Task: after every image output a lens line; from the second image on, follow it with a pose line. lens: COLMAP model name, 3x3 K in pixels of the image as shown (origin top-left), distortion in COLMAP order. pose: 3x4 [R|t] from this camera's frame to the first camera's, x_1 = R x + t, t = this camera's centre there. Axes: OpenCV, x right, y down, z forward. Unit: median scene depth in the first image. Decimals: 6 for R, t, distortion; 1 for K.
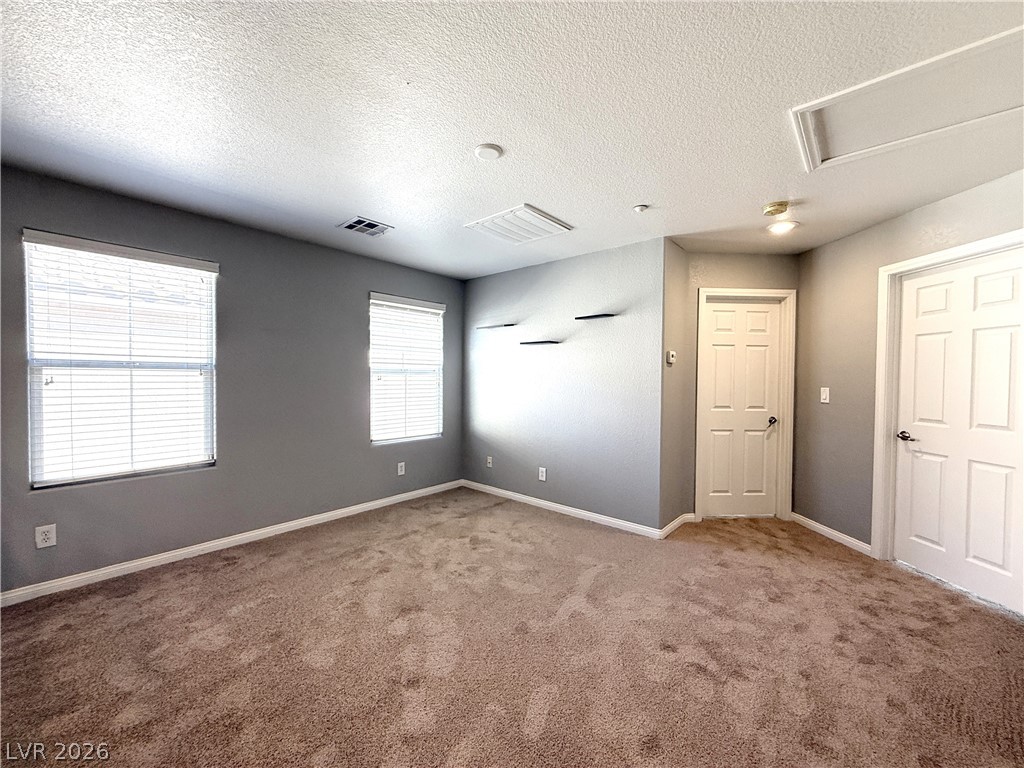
lens RADIAL K [[407.2, 0, 507.5], [0, 407.2, 379.2], [0, 0, 1]] dist [-0.000167, -0.000204]
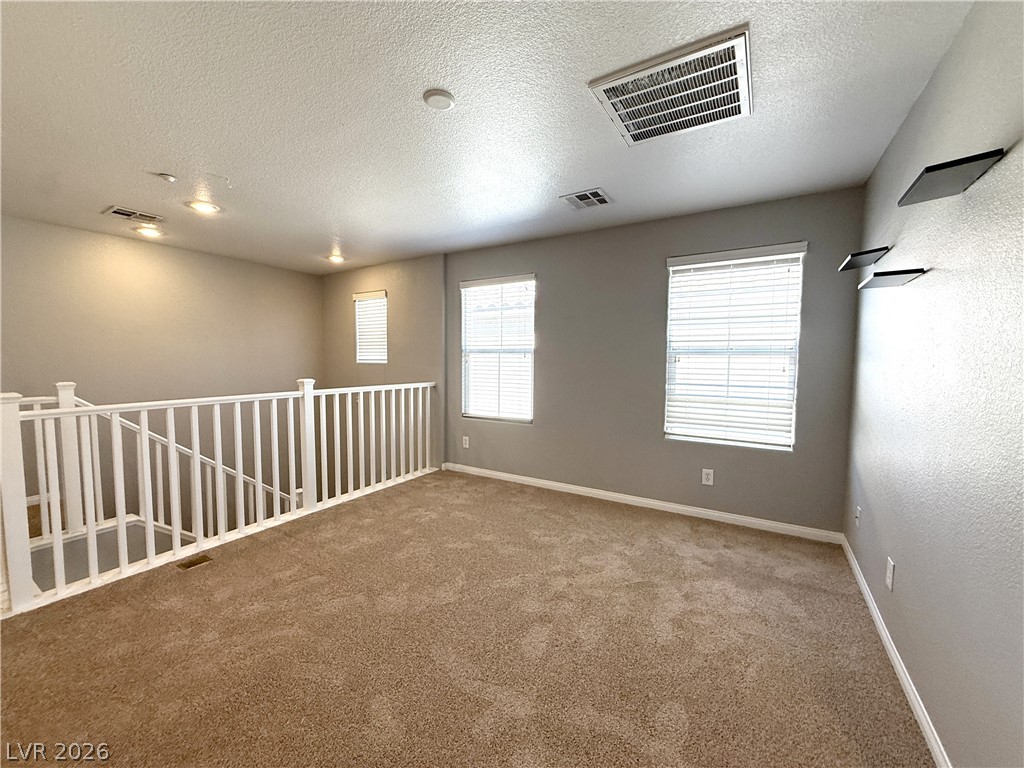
lens RADIAL K [[407.2, 0, 504.2], [0, 407.2, 381.4], [0, 0, 1]] dist [-0.000167, -0.000204]
pose [[0.165234, 0.052286, -0.984867, 0.582358], [-0.008153, 0.998632, 0.051649, 0.001097], [0.986221, -0.000505, 0.165434, 0.660338]]
